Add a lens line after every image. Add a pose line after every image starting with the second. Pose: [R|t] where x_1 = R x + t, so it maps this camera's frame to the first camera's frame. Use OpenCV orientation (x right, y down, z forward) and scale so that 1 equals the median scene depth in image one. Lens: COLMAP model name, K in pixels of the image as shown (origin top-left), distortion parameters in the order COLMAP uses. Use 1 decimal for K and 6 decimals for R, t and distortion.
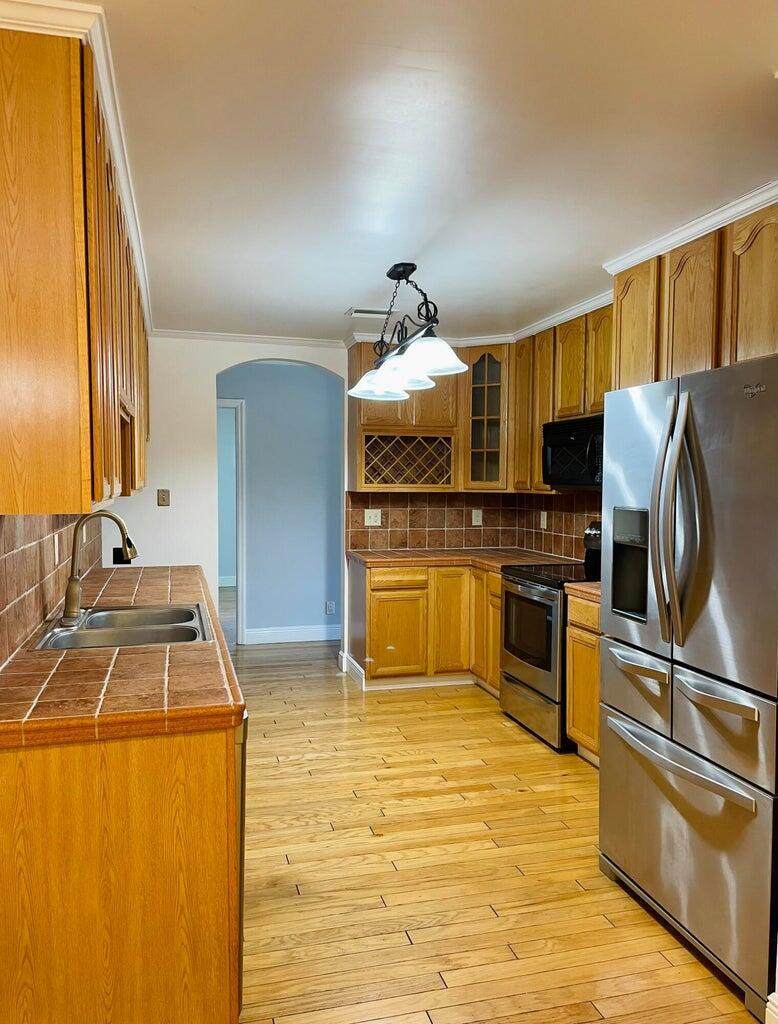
lens RADIAL K [[820.9, 0, 388.9], [0, 820.9, 514.4], [0, 0, 1]] dist [-0.004530, 0.002437]
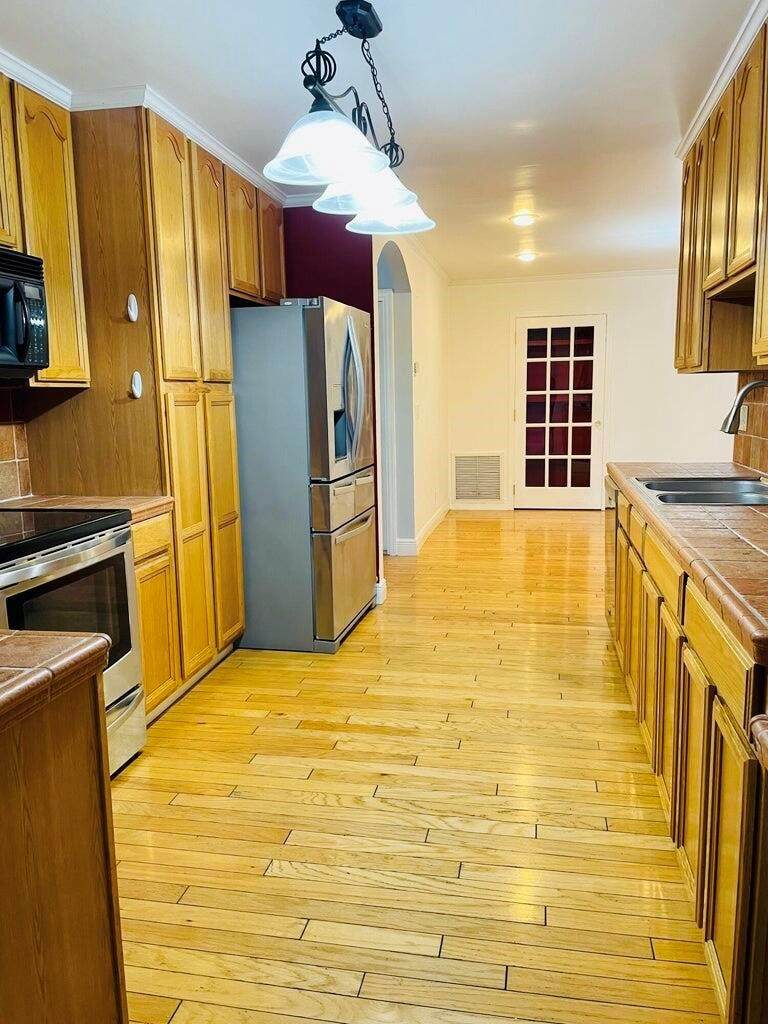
lens RADIAL K [[780.5, 0, 381.1], [0, 780.5, 509.0], [0, 0, 1]] dist [0.072641, -0.079579]
pose [[-0.897276, -0.052103, 0.438385, -0.295390], [0.033558, 0.982088, 0.185409, -0.036518], [-0.440193, 0.181074, -0.879456, 1.642039]]
